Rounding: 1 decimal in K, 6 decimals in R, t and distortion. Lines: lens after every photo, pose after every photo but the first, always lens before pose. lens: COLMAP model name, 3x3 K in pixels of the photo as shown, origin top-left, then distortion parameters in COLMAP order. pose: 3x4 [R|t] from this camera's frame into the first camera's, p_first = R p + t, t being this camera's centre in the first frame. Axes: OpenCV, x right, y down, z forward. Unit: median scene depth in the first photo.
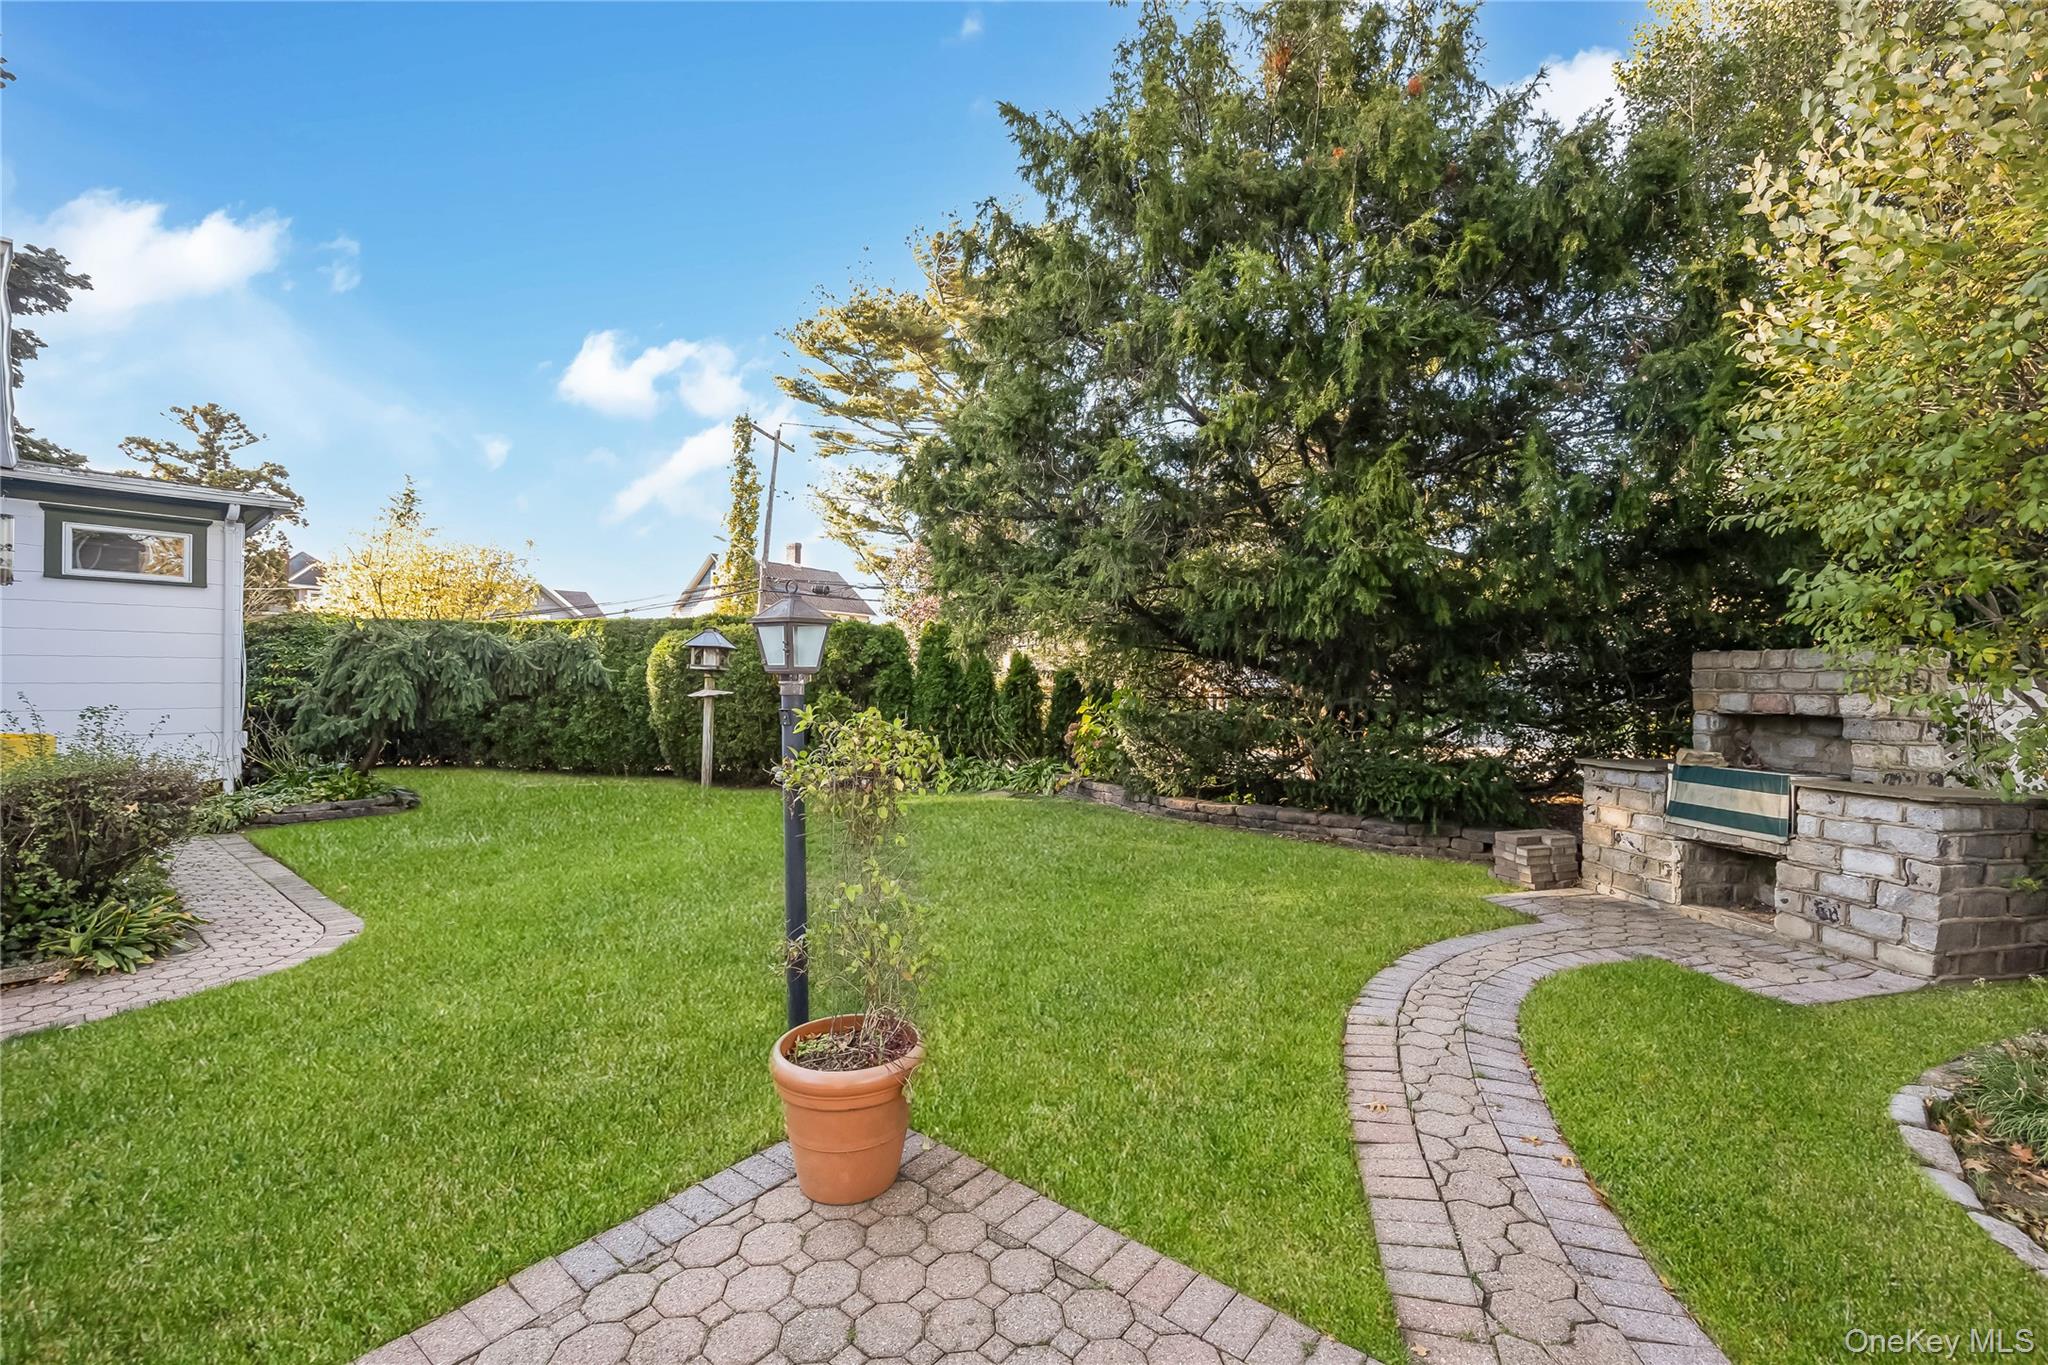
lens RADIAL K [[821.5, 0, 1032.3], [0, 821.5, 676.3], [0, 0, 1]] dist [-0.000926, -0.000227]
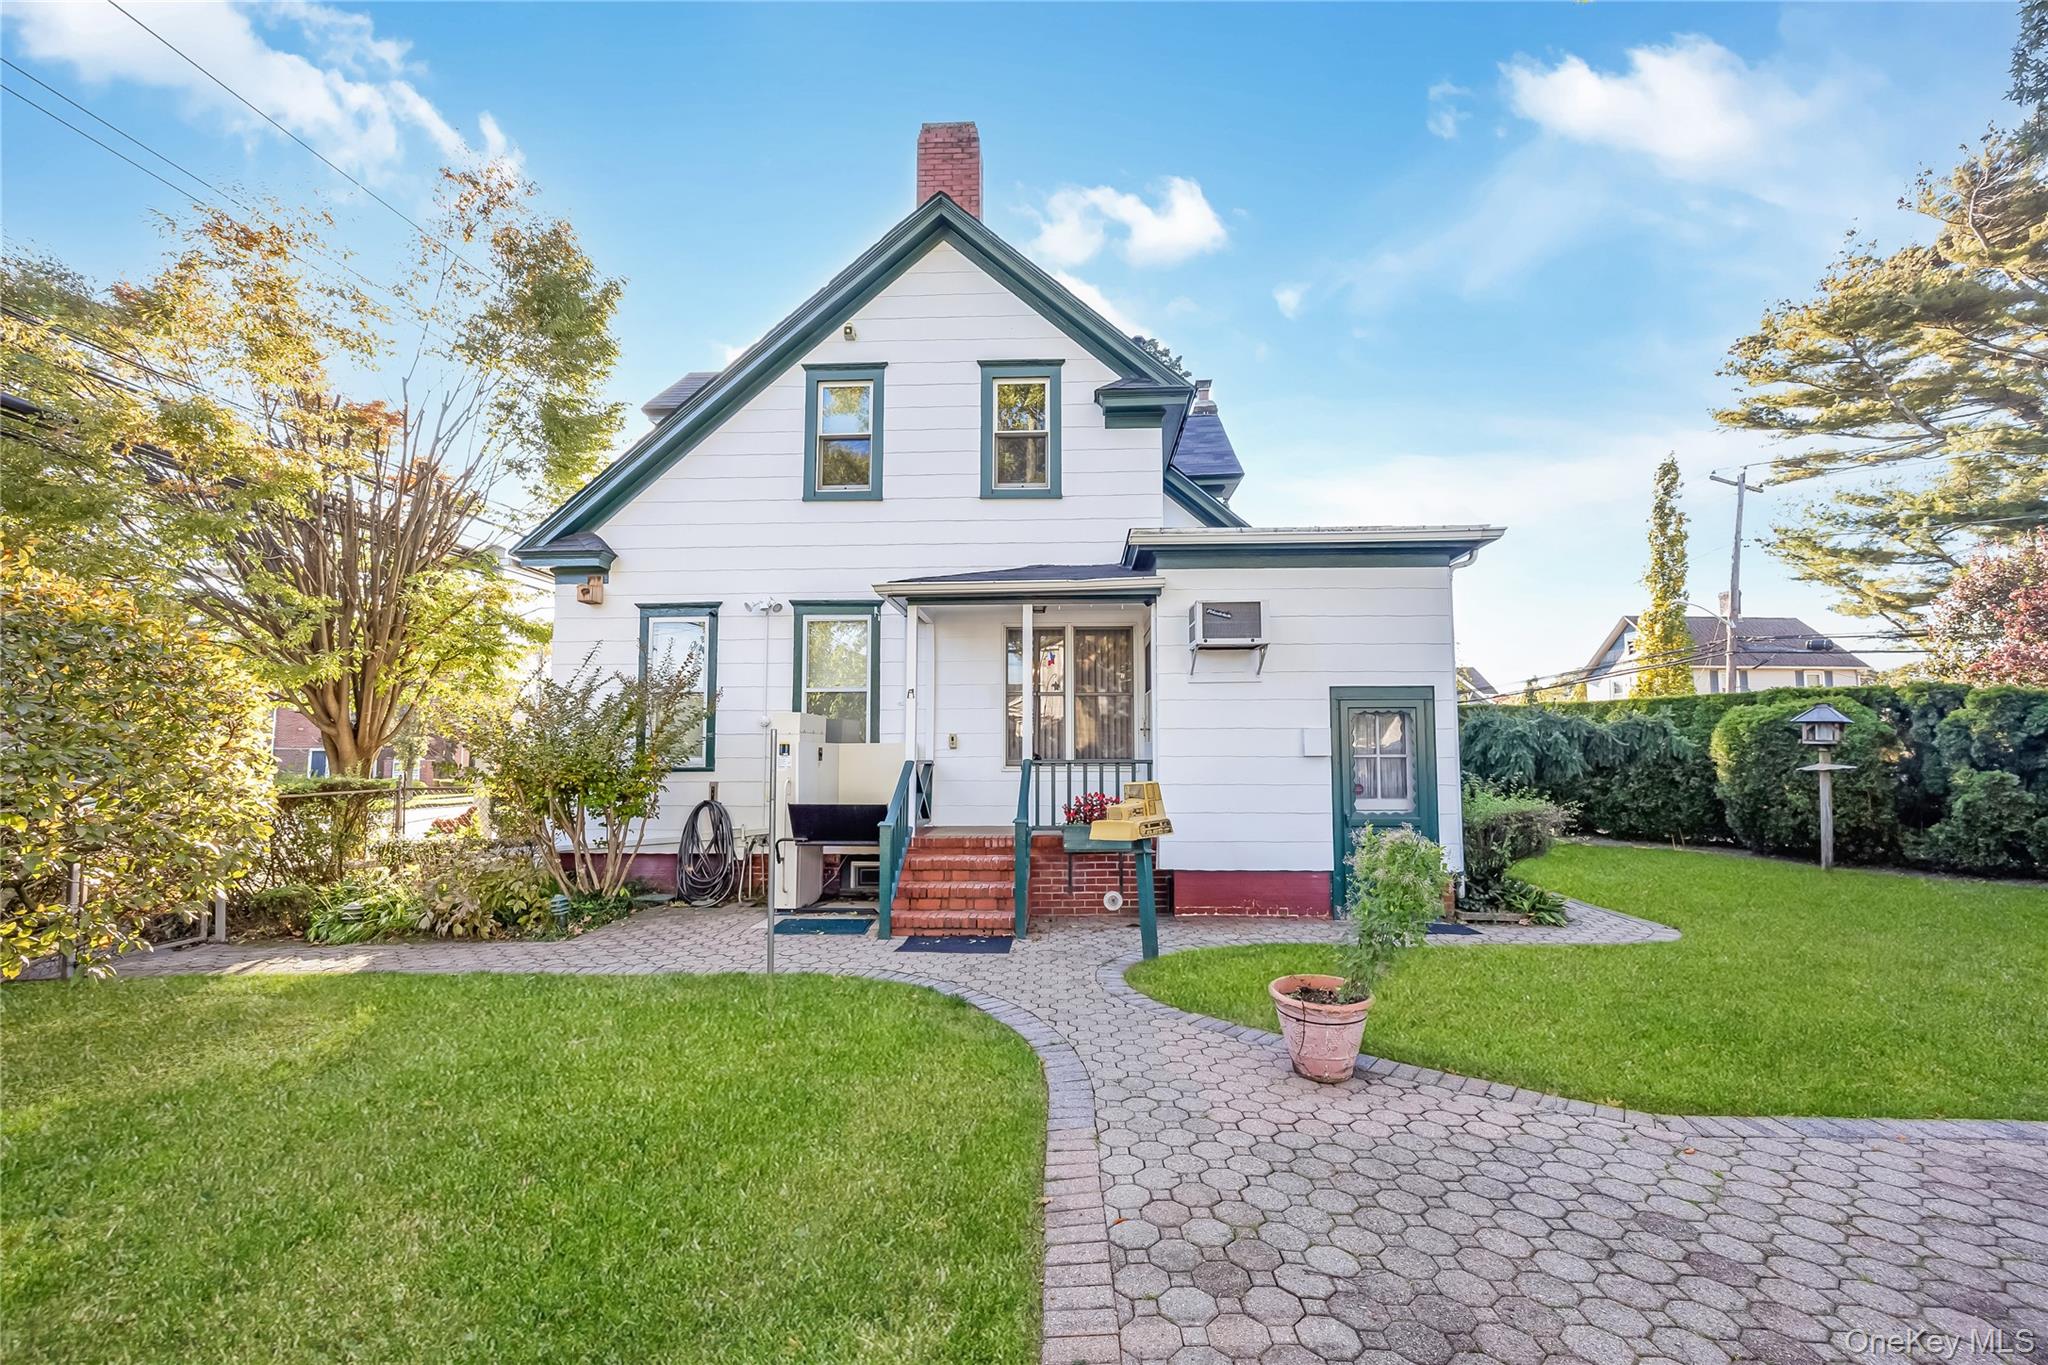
lens RADIAL K [[856.8, 0, 1016.7], [0, 856.8, 690.9], [0, 0, 1]] dist [-0.001519, -0.000385]
pose [[0.609332, -0.057553, -0.790824, -0.057536], [0.006785, 0.997704, -0.067381, -0.003406], [0.792886, 0.035692, 0.608324, -0.170027]]
